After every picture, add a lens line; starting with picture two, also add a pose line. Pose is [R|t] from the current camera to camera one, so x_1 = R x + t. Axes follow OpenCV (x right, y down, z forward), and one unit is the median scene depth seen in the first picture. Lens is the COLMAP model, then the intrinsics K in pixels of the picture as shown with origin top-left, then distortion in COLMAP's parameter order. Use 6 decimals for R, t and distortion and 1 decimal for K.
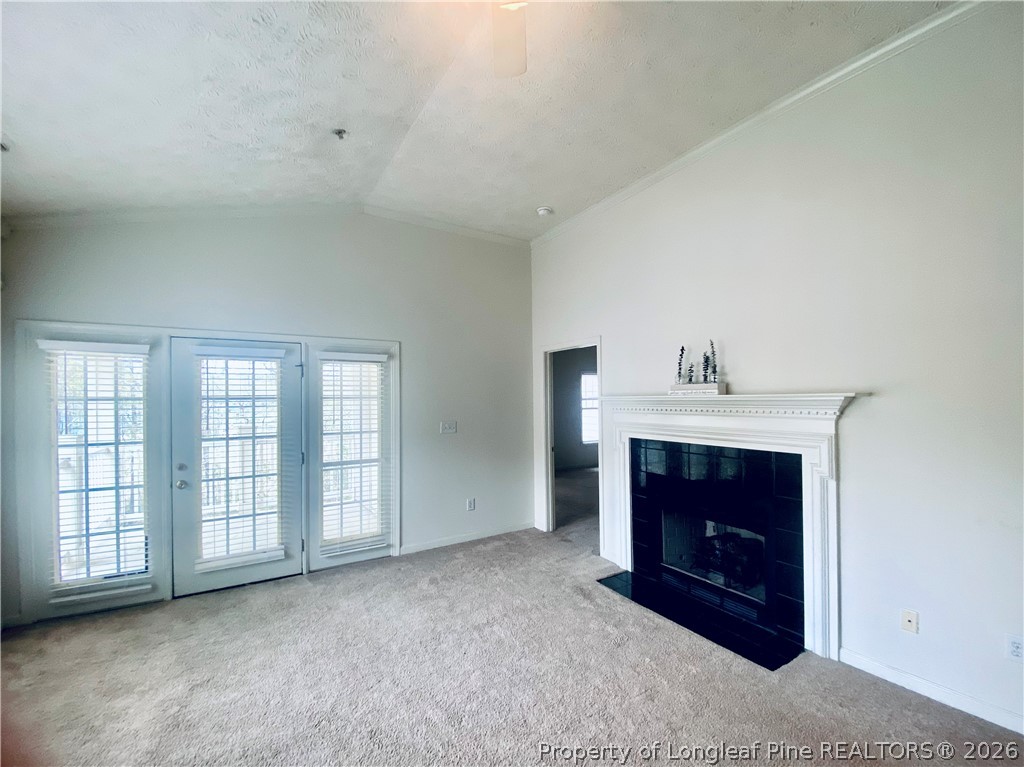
lens RADIAL K [[445.2, 0, 512.0], [0, 445.2, 383.5], [0, 0, 1]] dist [0.000486, 0.000050]
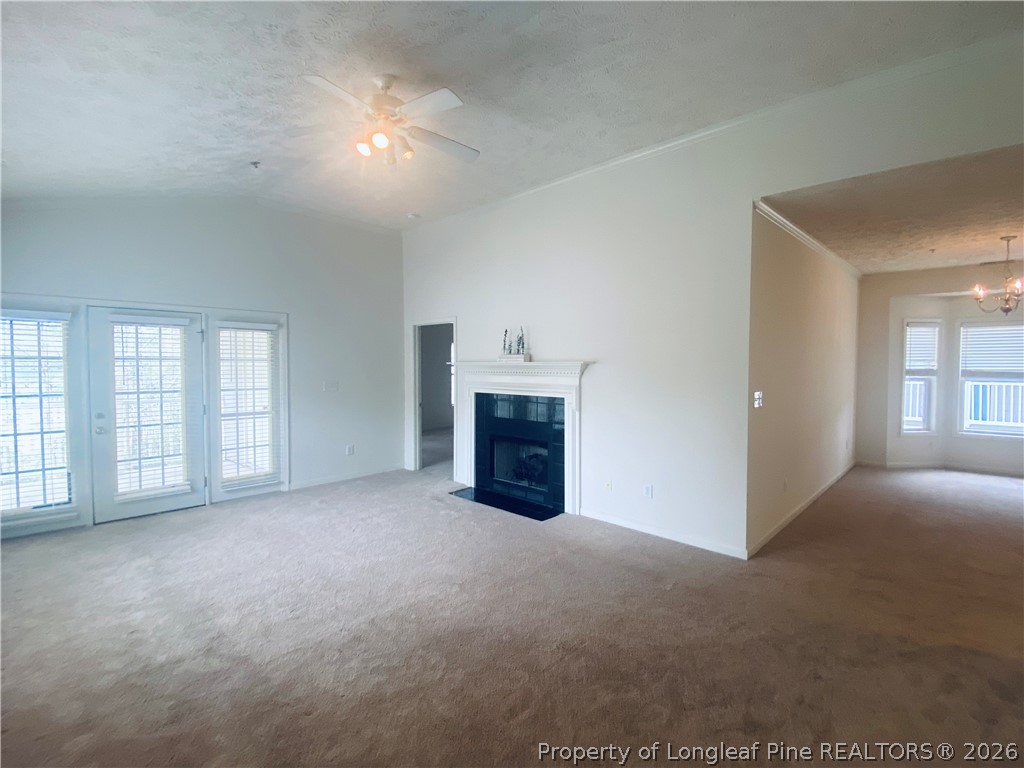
lens RADIAL K [[482.8, 0, 512.0], [0, 482.8, 384.0], [0, 0, 1]] dist [0.059544, -0.051174]
pose [[0.965959, 0.002832, 0.258679, -0.013738], [-0.021716, 0.997298, 0.070174, -0.013248], [-0.257782, -0.073403, 0.963411, -0.531509]]
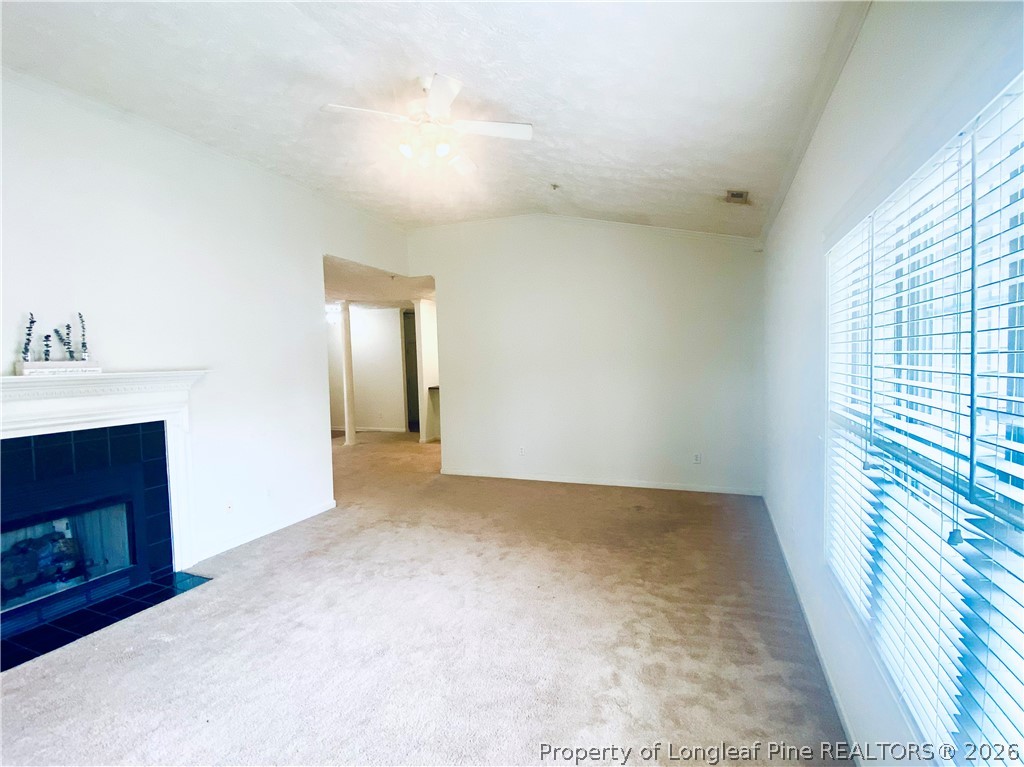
lens RADIAL K [[482.8, 0, 512.0], [0, 482.8, 383.5], [0, 0, 1]] dist [0.059544, -0.051174]
pose [[-0.621608, -0.010494, 0.783258, -0.779447], [-0.001095, 0.999921, 0.012528, 0.028965], [-0.783327, 0.006930, -0.621571, 0.840427]]
